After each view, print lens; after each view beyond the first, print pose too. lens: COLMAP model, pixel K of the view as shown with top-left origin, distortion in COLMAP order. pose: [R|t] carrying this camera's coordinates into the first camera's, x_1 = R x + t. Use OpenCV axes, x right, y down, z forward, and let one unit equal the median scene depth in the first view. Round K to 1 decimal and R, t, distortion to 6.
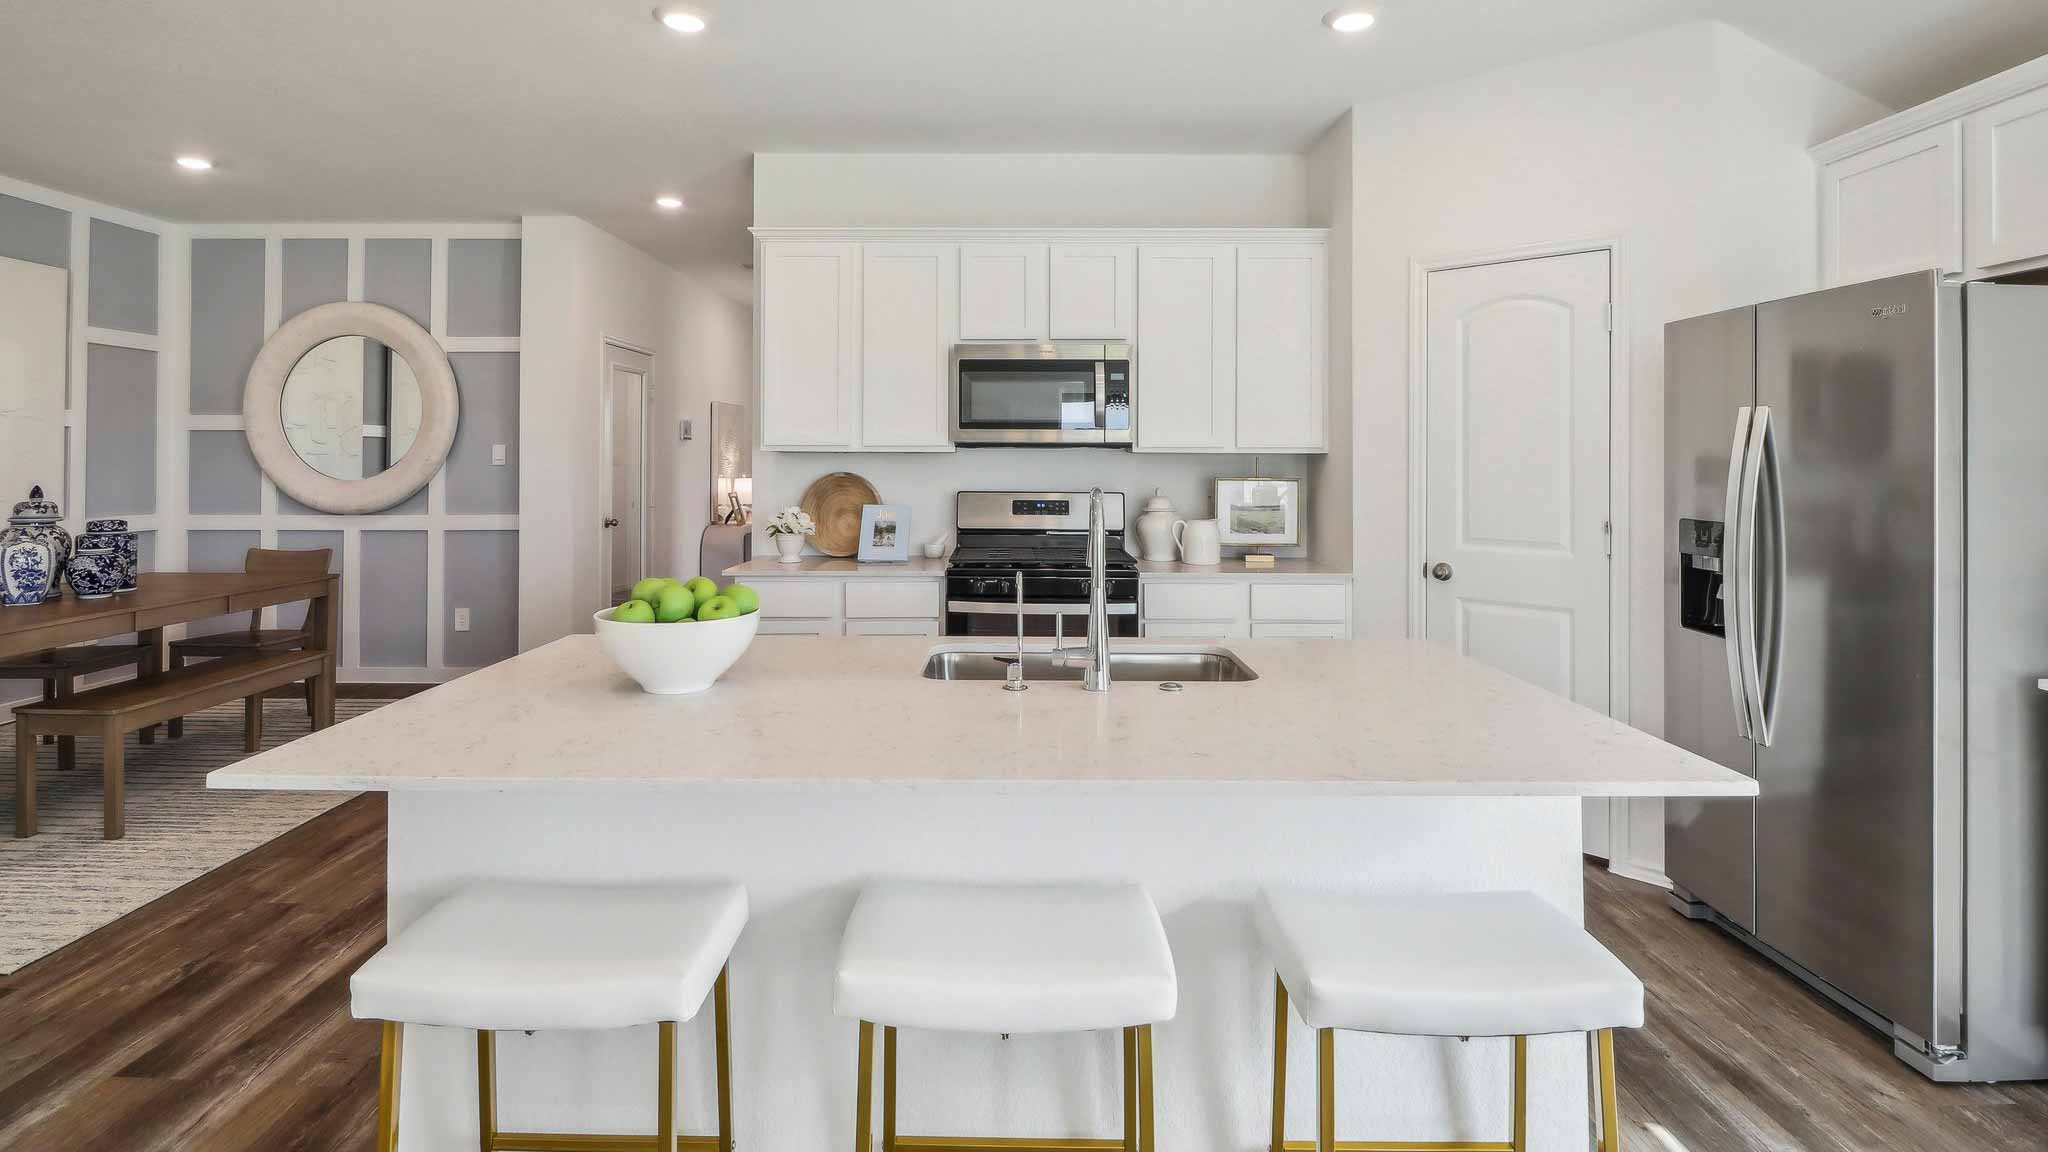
lens RADIAL K [[995.8, 0, 1022.9], [0, 995.8, 443.7], [0, 0, 1]] dist [-0.002373, -0.011117]
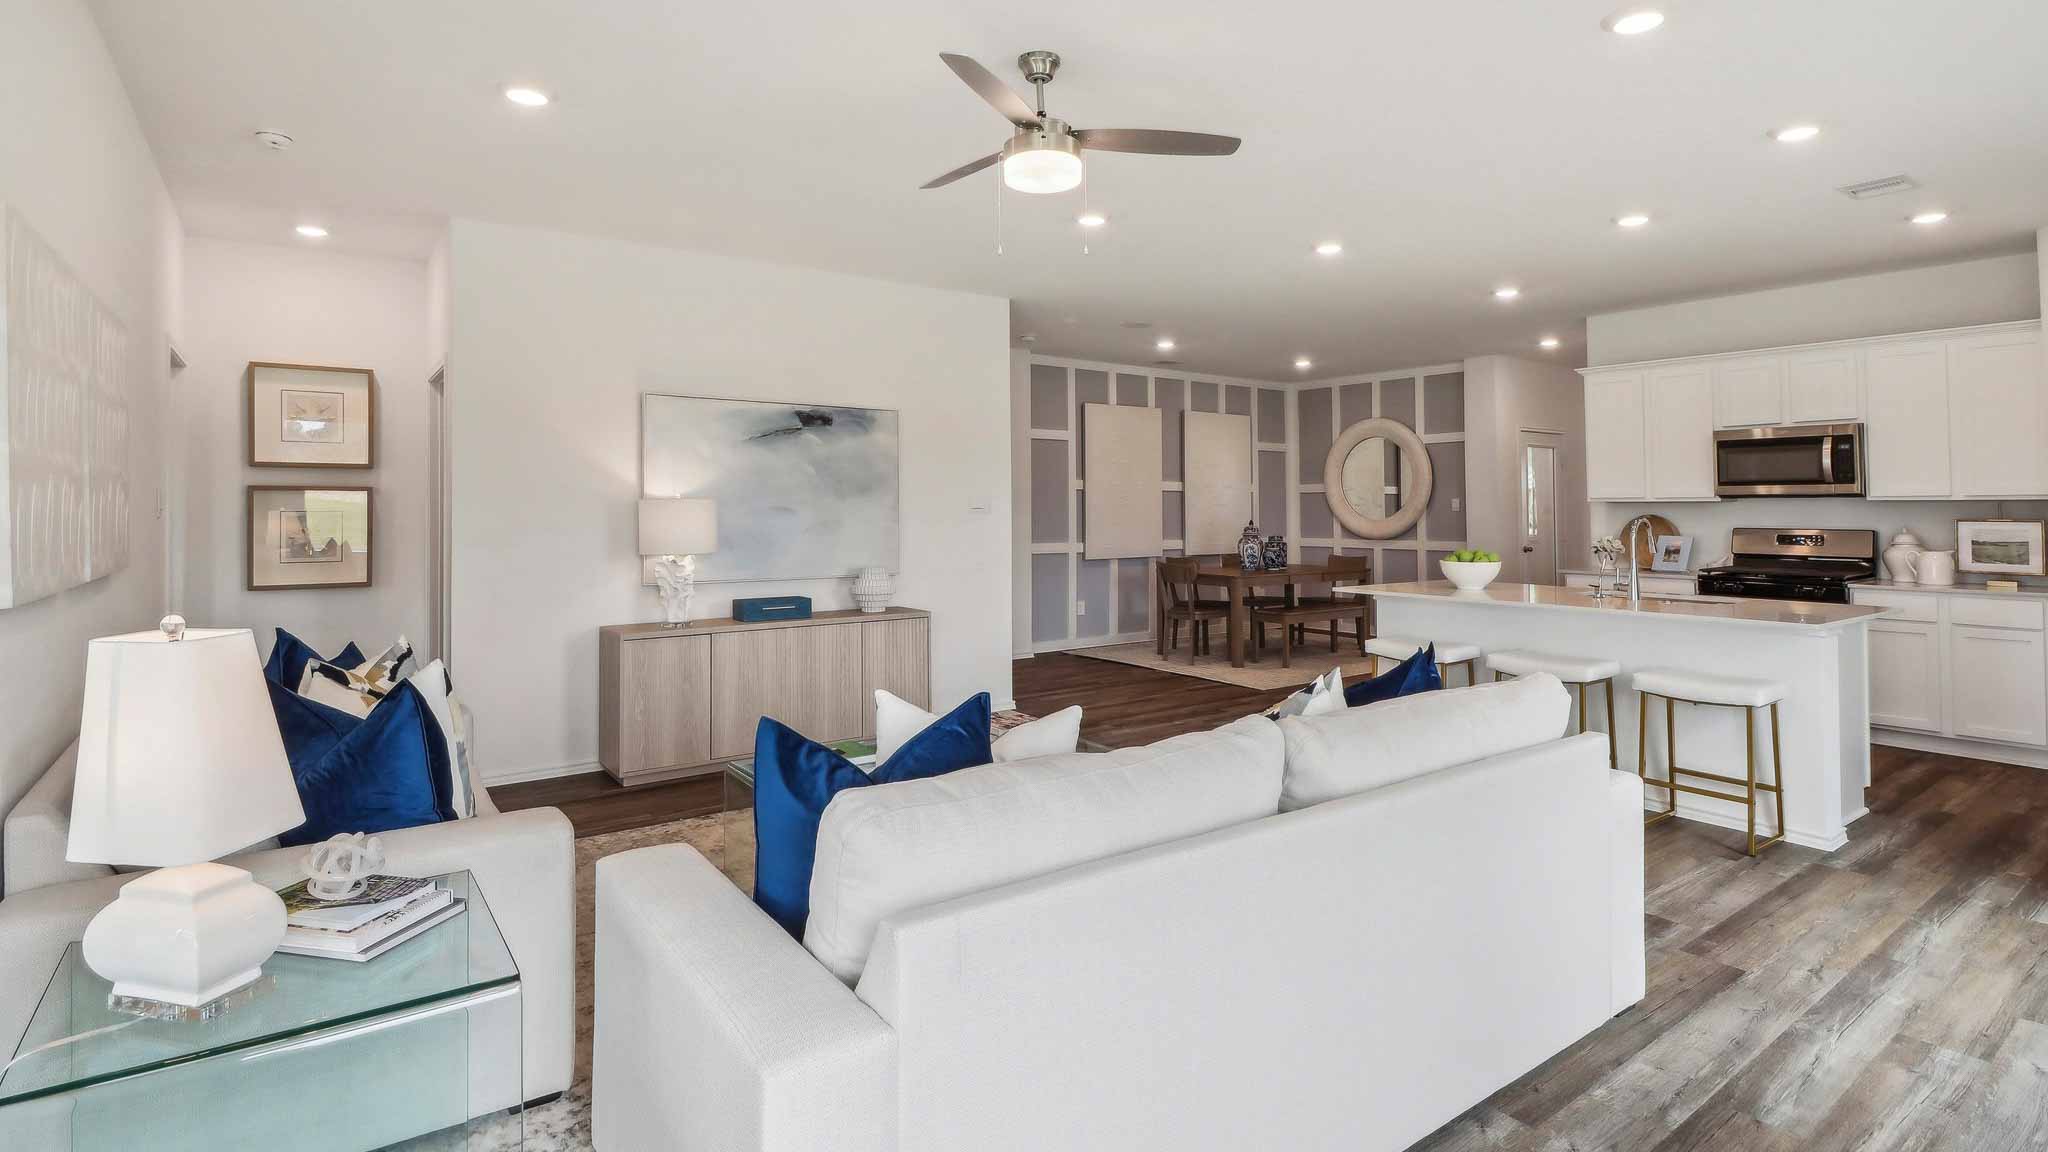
lens RADIAL K [[997.9, 0, 1021.8], [0, 997.9, 471.3], [0, 0, 1]] dist [-0.004381, -0.010512]
pose [[0.582333, -0.033358, -0.812266, 0.454873], [0.015284, 0.999430, -0.030087, -0.006677], [0.812806, 0.005106, 0.582511, -0.623473]]
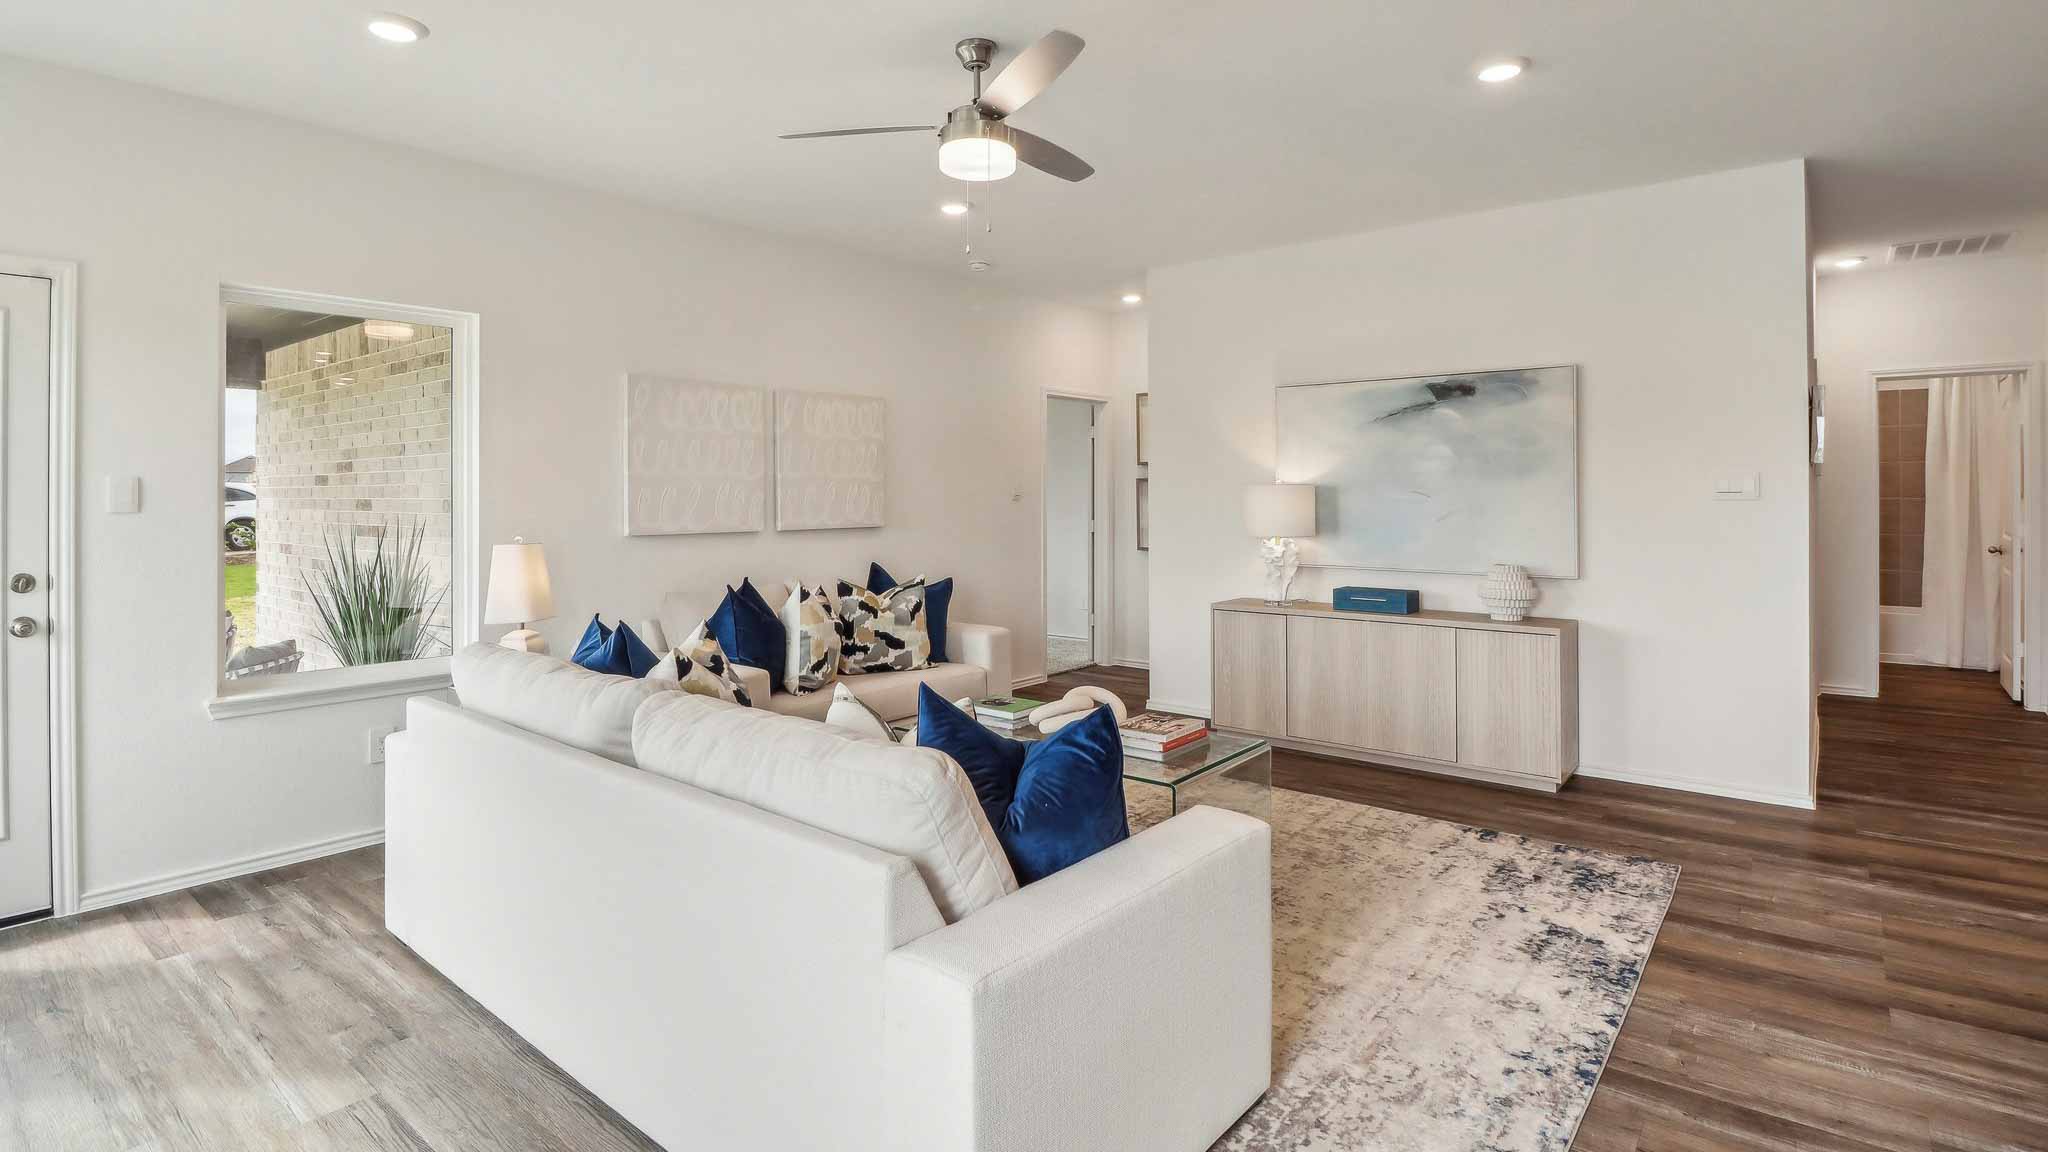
lens RADIAL K [[996.3, 0, 1020.1], [0, 996.3, 491.0], [0, 0, 1]] dist [-0.002330, -0.010667]
pose [[-0.634453, -0.002799, -0.772957, 0.427425], [0.014083, 0.999786, -0.015180, 0.004971], [0.772834, -0.020516, -0.634277, 0.151573]]
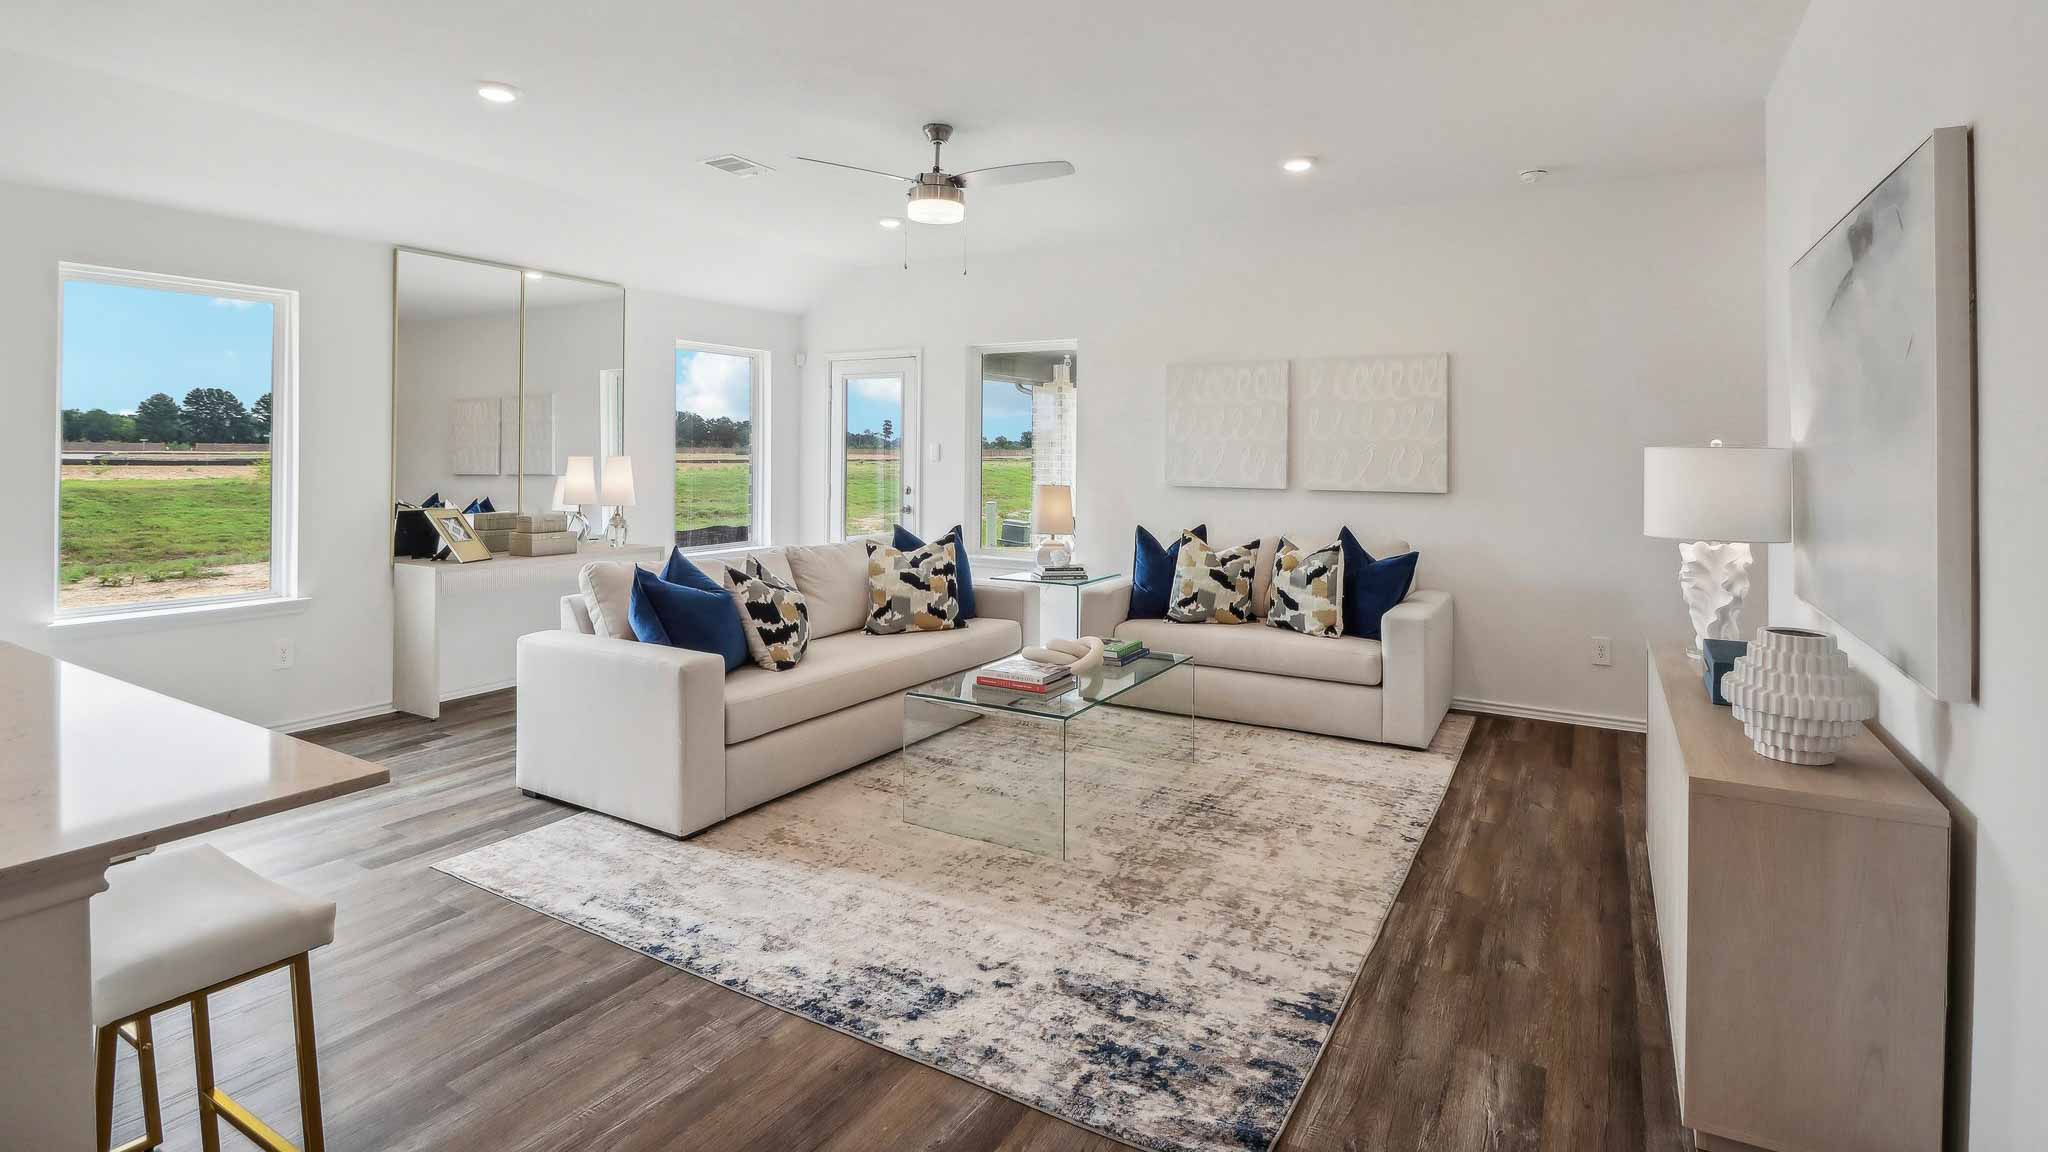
lens RADIAL K [[976.5, 0, 1025.5], [0, 976.5, 456.1], [0, 0, 1]] dist [0.000515, -0.022913]
pose [[-0.866054, -0.012209, 0.499801, -0.506336], [-0.018123, 0.999811, -0.006981, 0.002235], [-0.499621, -0.015104, -0.866112, 0.414467]]
